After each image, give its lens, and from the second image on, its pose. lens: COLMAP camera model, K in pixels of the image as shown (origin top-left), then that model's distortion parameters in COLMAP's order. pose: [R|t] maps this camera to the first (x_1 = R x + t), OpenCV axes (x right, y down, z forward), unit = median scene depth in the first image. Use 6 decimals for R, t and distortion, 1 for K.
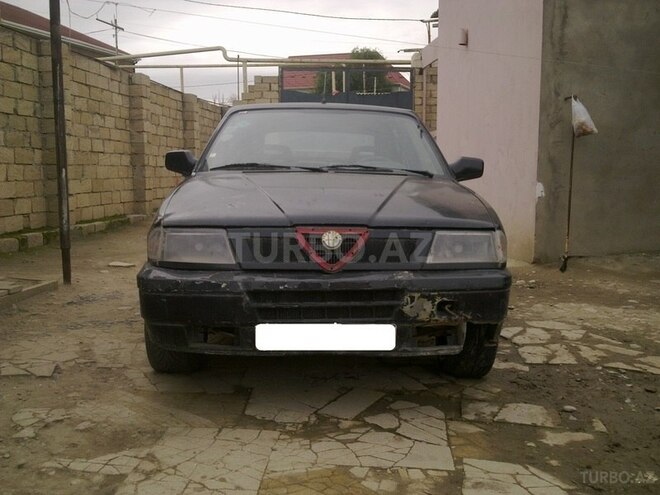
lens RADIAL K [[674.0, 0, 330.0], [0, 674.0, 247.5], [0, 0, 1]] dist [0.001440, -0.029055]
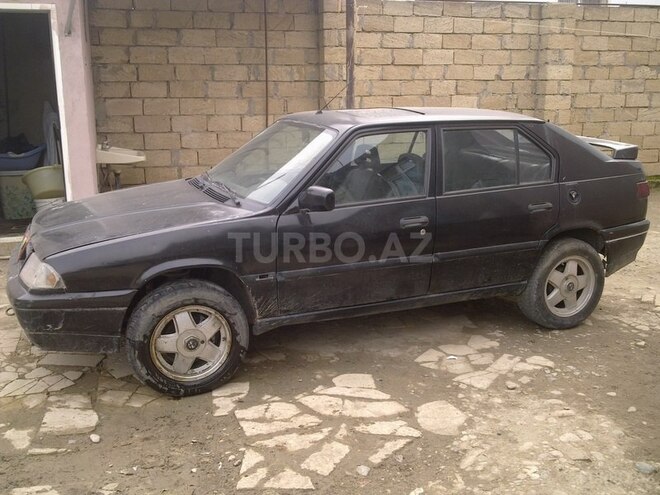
lens RADIAL K [[674.0, 0, 330.0], [0, 674.0, 247.5], [0, 0, 1]] dist [0.001440, -0.029055]
pose [[0.390863, 0.204848, -0.897365, 1.117319], [-0.100403, 0.978592, 0.179658, -0.232328], [0.914956, 0.019877, 0.403063, 0.714343]]
